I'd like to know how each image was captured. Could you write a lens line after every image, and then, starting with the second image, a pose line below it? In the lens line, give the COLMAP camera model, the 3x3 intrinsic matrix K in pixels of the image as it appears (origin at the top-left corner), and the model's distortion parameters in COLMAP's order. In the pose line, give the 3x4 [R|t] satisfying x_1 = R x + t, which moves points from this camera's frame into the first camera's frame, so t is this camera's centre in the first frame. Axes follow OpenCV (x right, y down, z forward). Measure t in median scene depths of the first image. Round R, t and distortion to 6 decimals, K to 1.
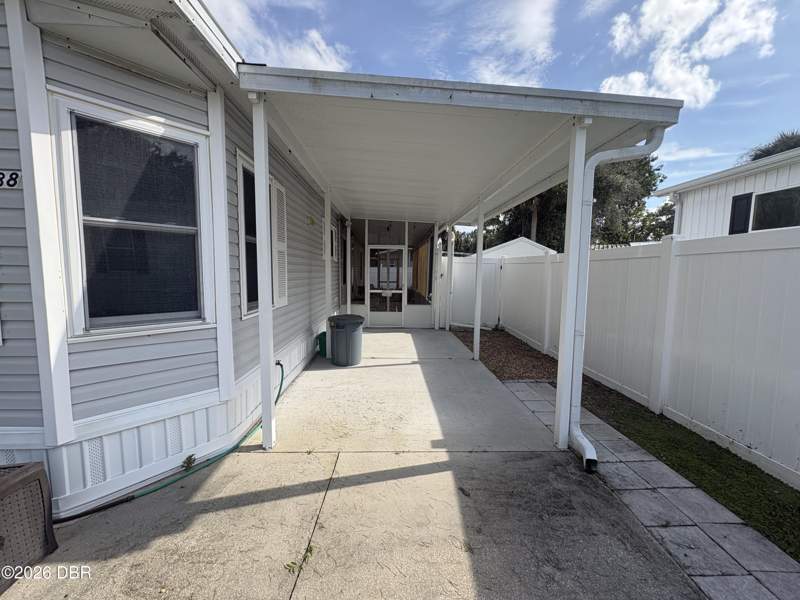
lens RADIAL K [[323.1, 0, 395.8], [0, 323.1, 298.0], [0, 0, 1]] dist [-0.008697, -0.000448]
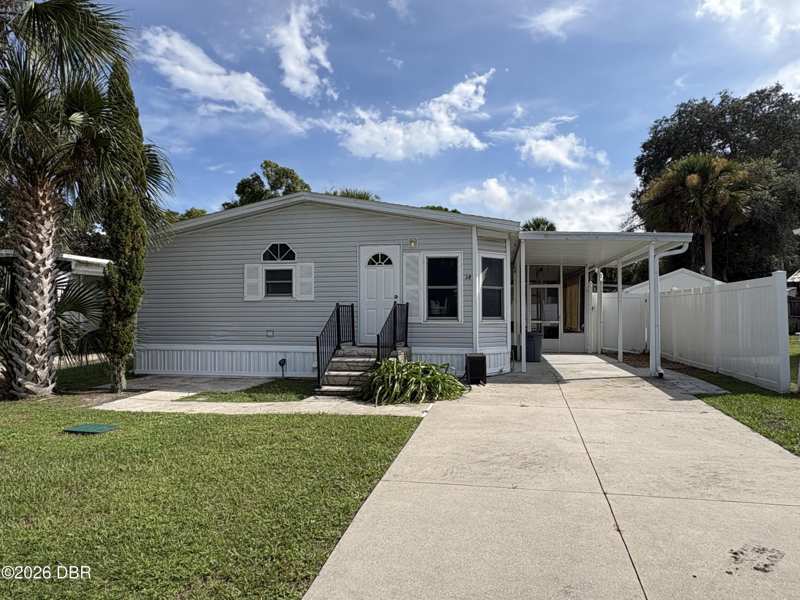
lens RADIAL K [[493.7, 0, 392.8], [0, 493.7, 303.7], [0, 0, 1]] dist [0.010058, 0.001740]
pose [[0.972607, -0.015756, -0.231920, -0.155947], [-0.007574, 0.995022, -0.099364, 0.102673], [0.232331, 0.098399, 0.967647, -0.963839]]
